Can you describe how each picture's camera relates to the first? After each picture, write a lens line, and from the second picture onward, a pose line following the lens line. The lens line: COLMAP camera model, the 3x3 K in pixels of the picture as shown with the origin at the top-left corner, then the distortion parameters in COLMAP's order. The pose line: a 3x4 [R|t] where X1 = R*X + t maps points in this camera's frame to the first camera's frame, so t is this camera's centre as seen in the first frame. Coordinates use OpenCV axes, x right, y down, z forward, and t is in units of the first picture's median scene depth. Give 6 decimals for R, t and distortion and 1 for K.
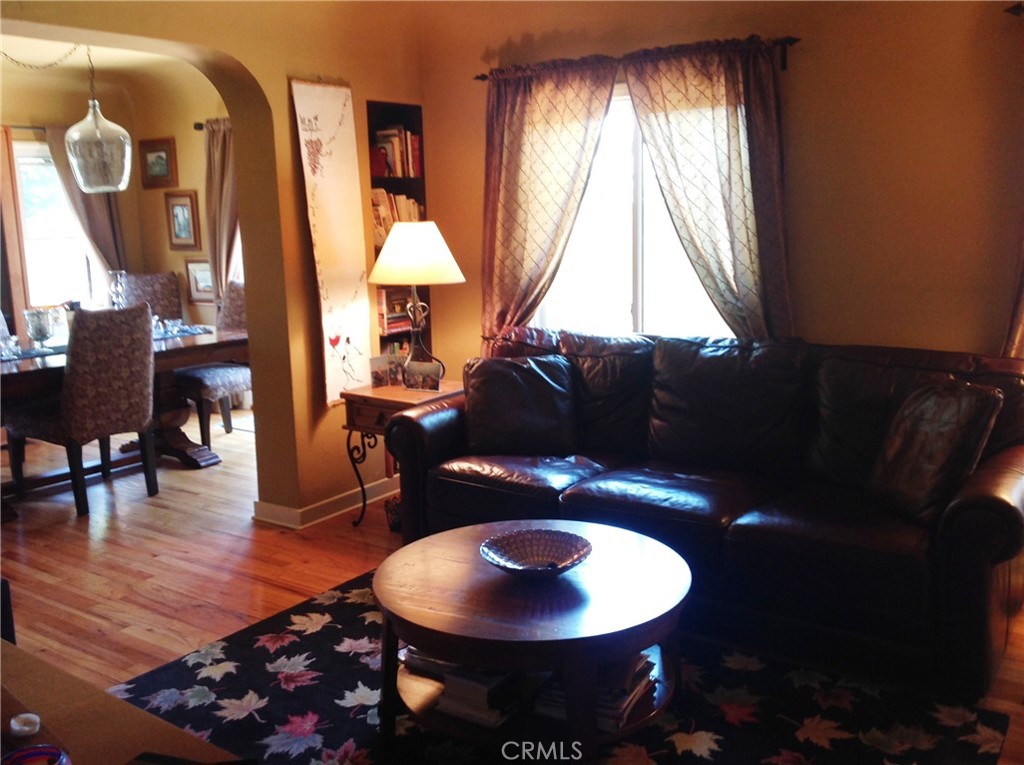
lens RADIAL K [[962.9, 0, 510.6], [0, 962.9, 386.5], [0, 0, 1]] dist [0.129970, -0.279103]
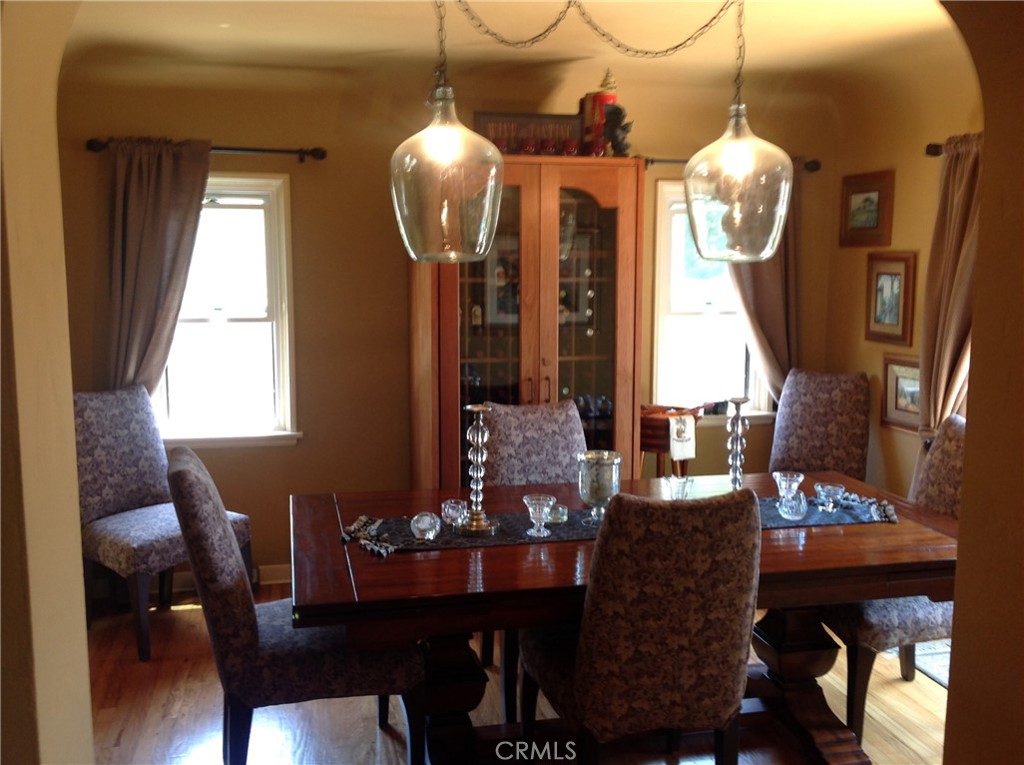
lens RADIAL K [[964.2, 0, 513.0], [0, 964.2, 371.8], [0, 0, 1]] dist [0.122025, -0.285052]
pose [[0.750837, 0.105330, -0.652035, -0.162177], [-0.141153, 0.989984, -0.002620, -0.140753], [0.645228, 0.094004, 0.758185, 0.591311]]
